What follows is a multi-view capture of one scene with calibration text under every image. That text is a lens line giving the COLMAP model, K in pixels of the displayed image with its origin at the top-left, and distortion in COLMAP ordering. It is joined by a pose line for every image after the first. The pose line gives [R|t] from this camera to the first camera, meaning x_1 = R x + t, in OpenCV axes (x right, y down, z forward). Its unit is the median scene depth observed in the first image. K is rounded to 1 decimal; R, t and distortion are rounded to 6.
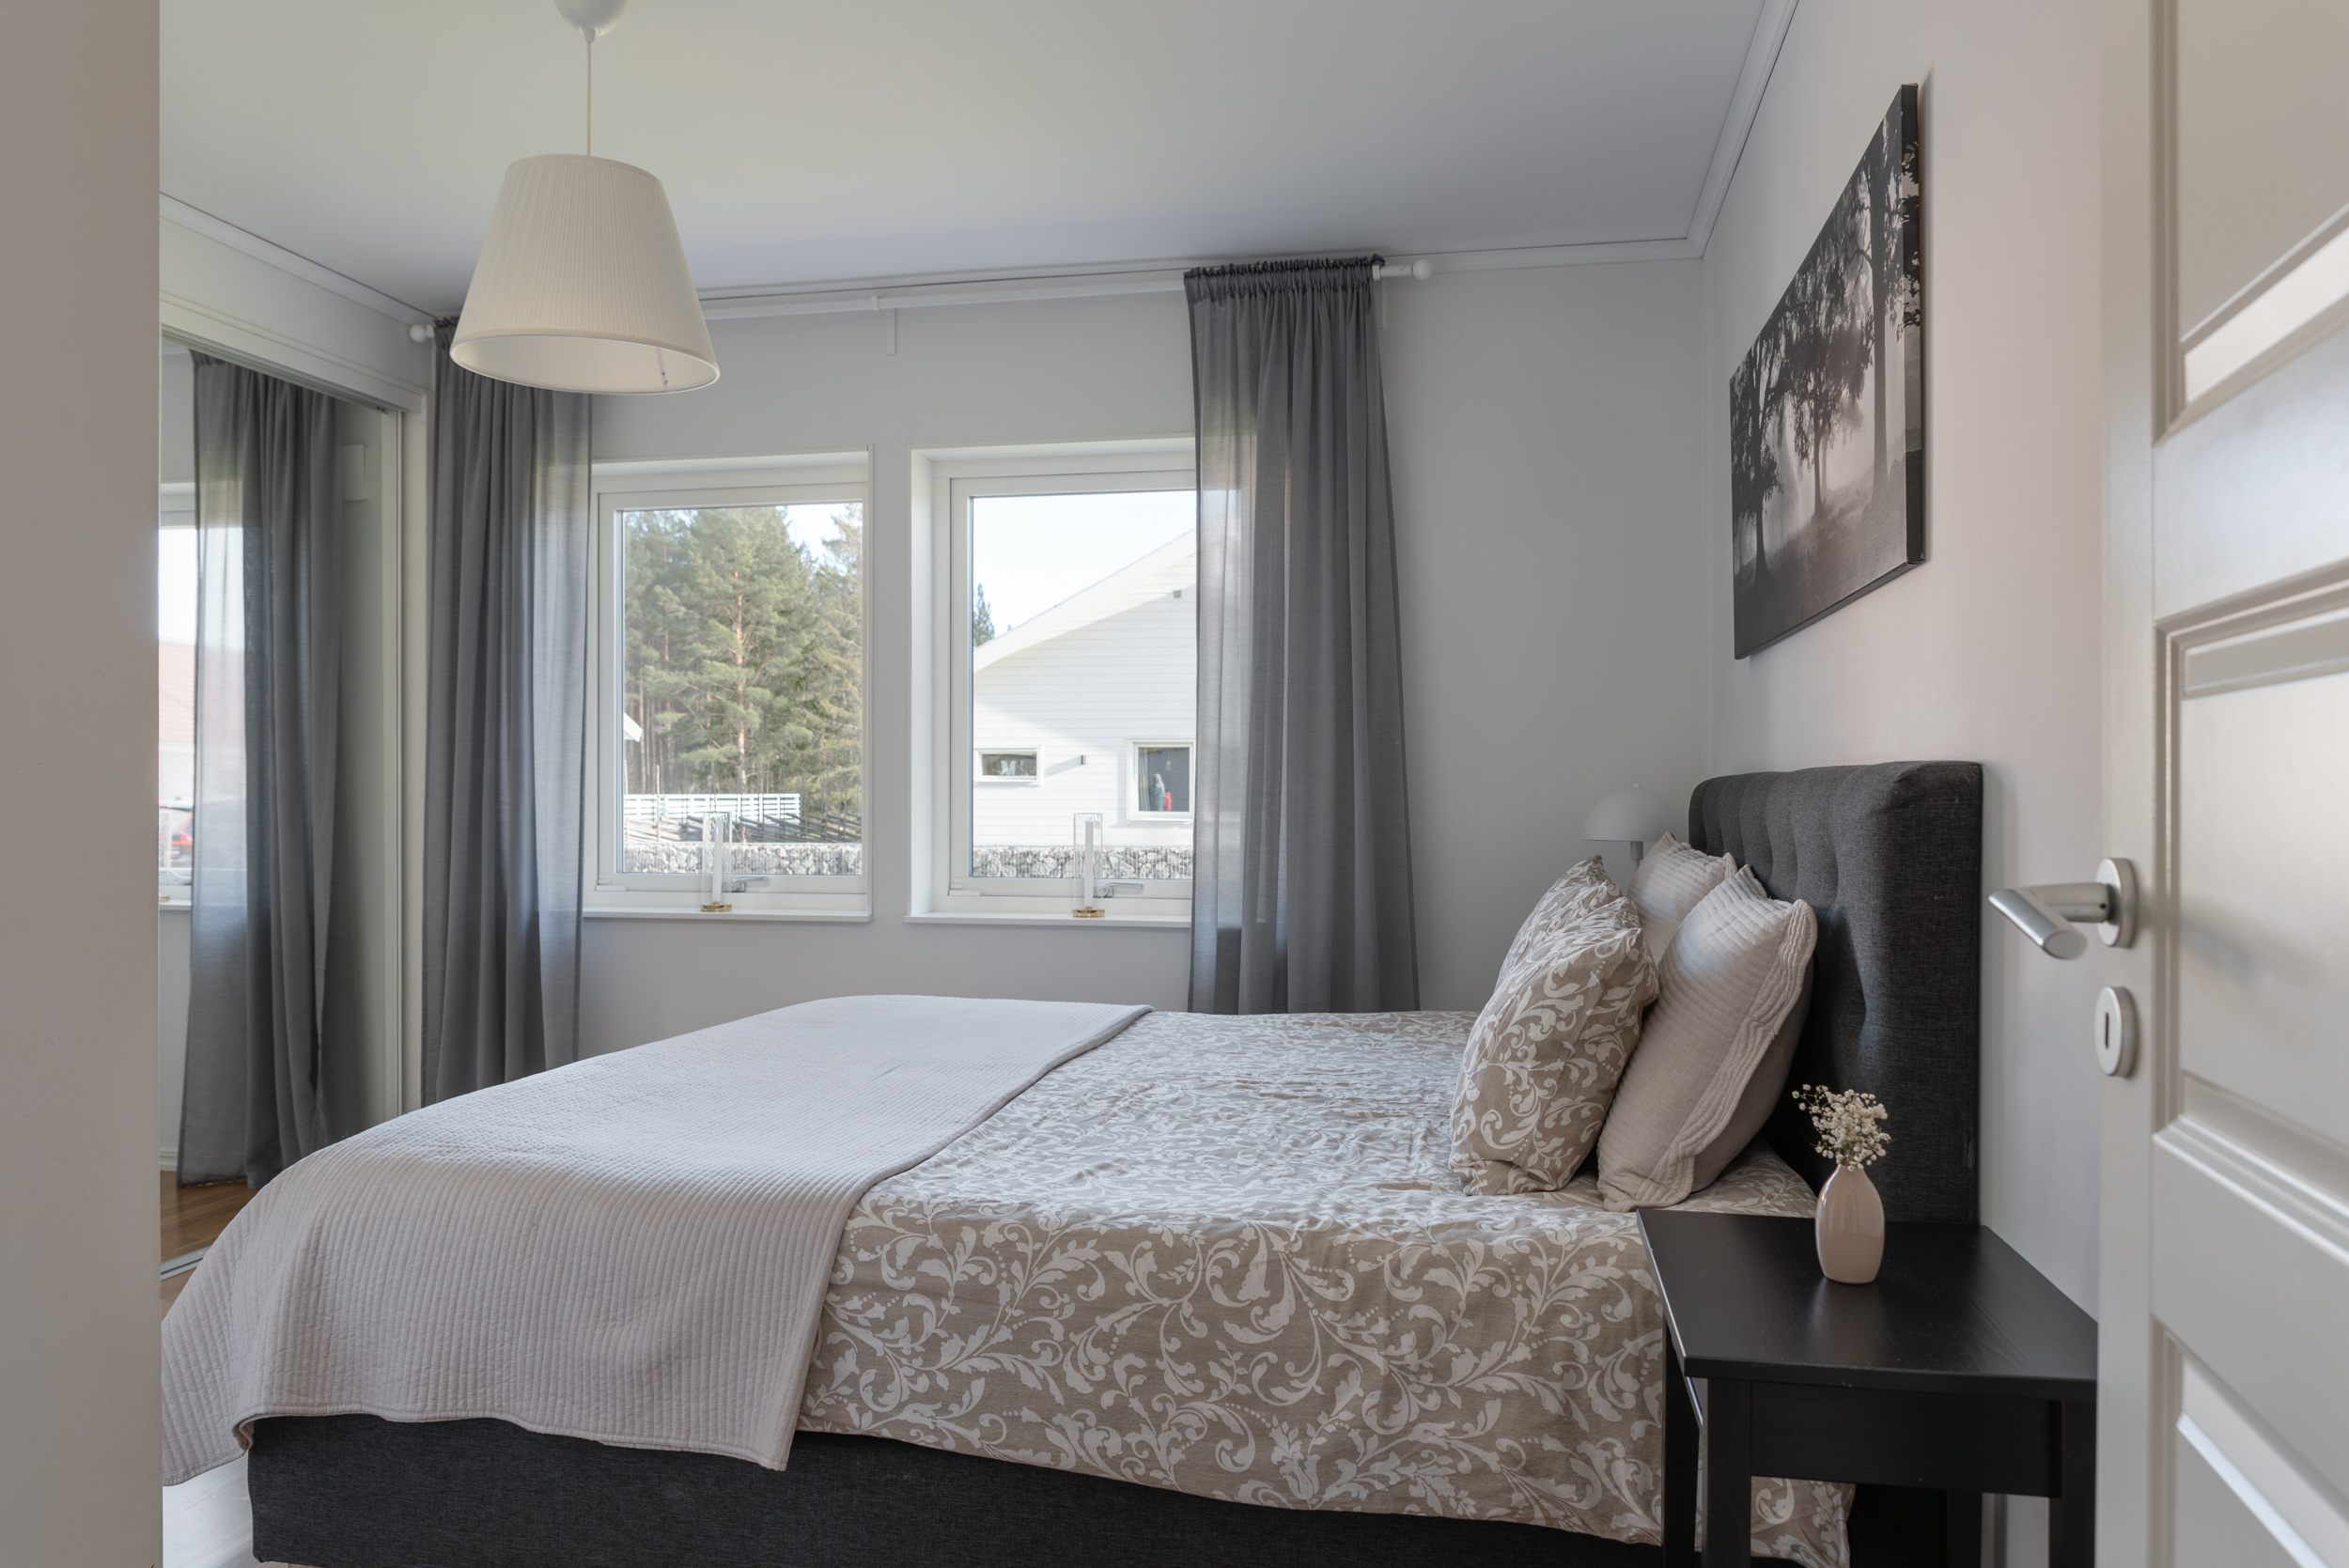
lens RADIAL K [[1601.6, 0, 1195.3], [0, 1601.6, 778.2], [0, 0, 1]] dist [0.018166, -0.003652]
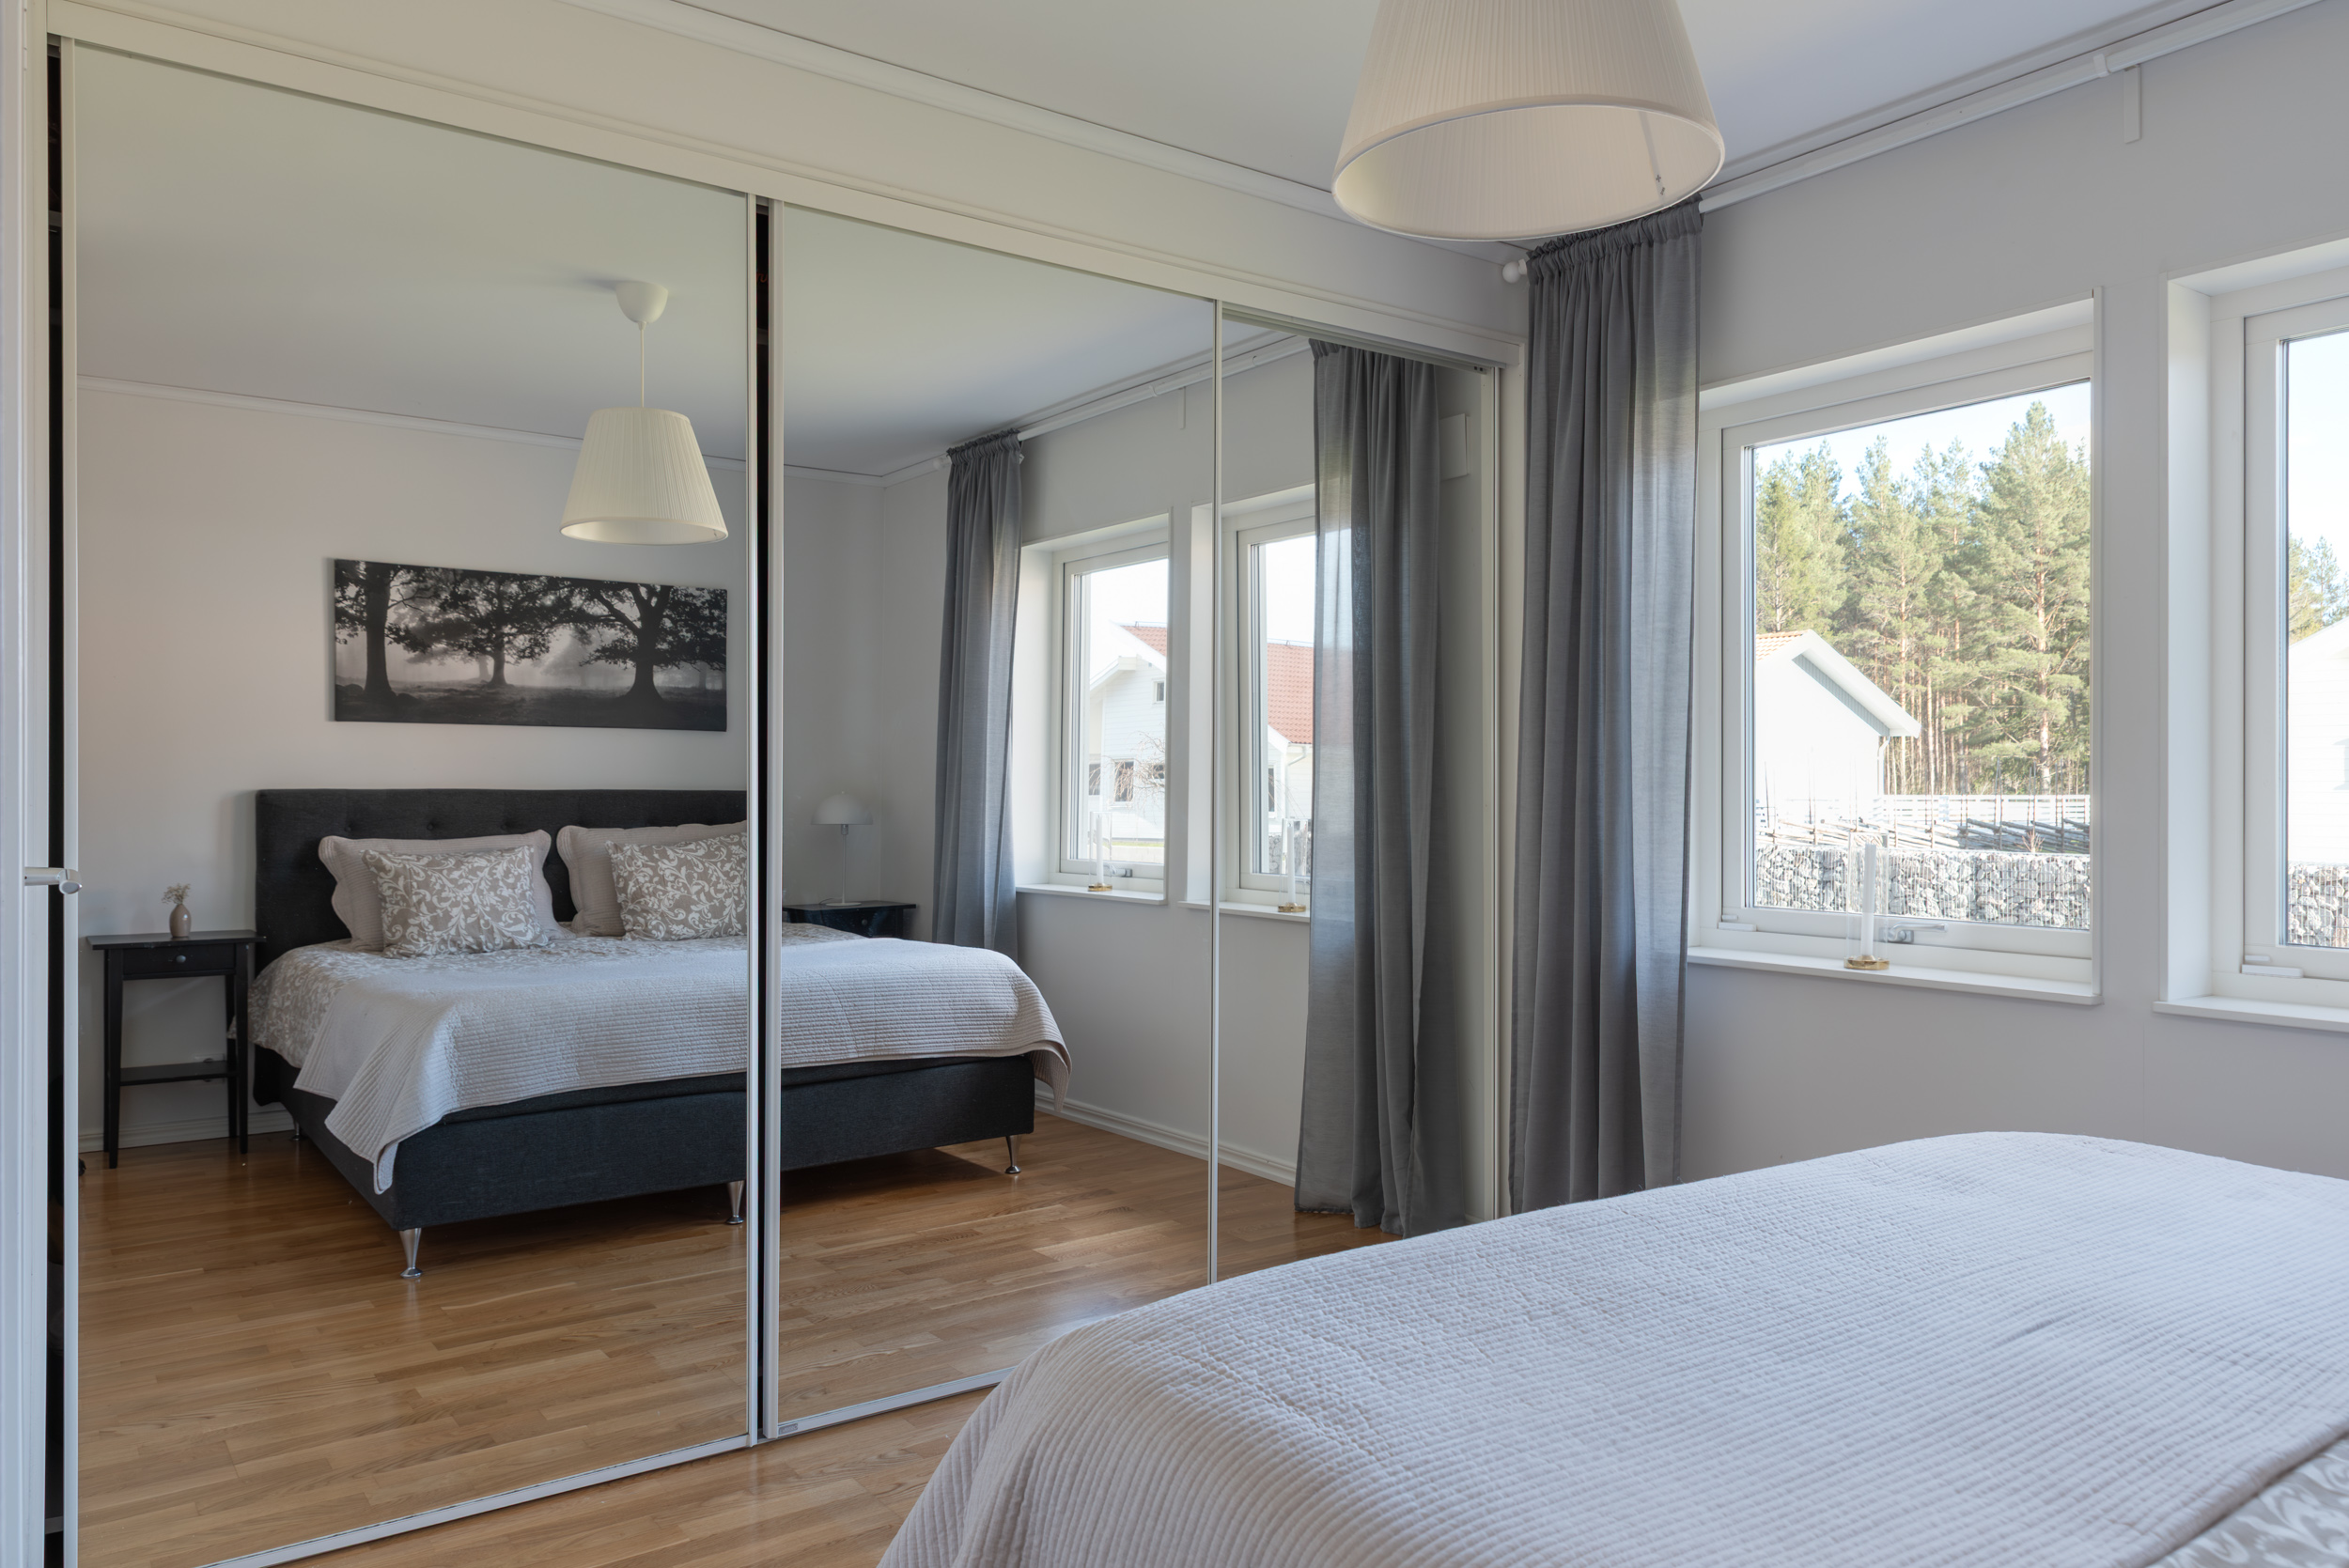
lens RADIAL K [[1601.6, 0, 1195.3], [0, 1601.6, 778.2], [0, 0, 1]] dist [0.018166, -0.003652]
pose [[0.720600, 0.000894, -0.693351, -0.007887], [0.000061, 0.999999, 0.001352, -0.005450], [0.693351, -0.001016, 0.720599, 0.244832]]
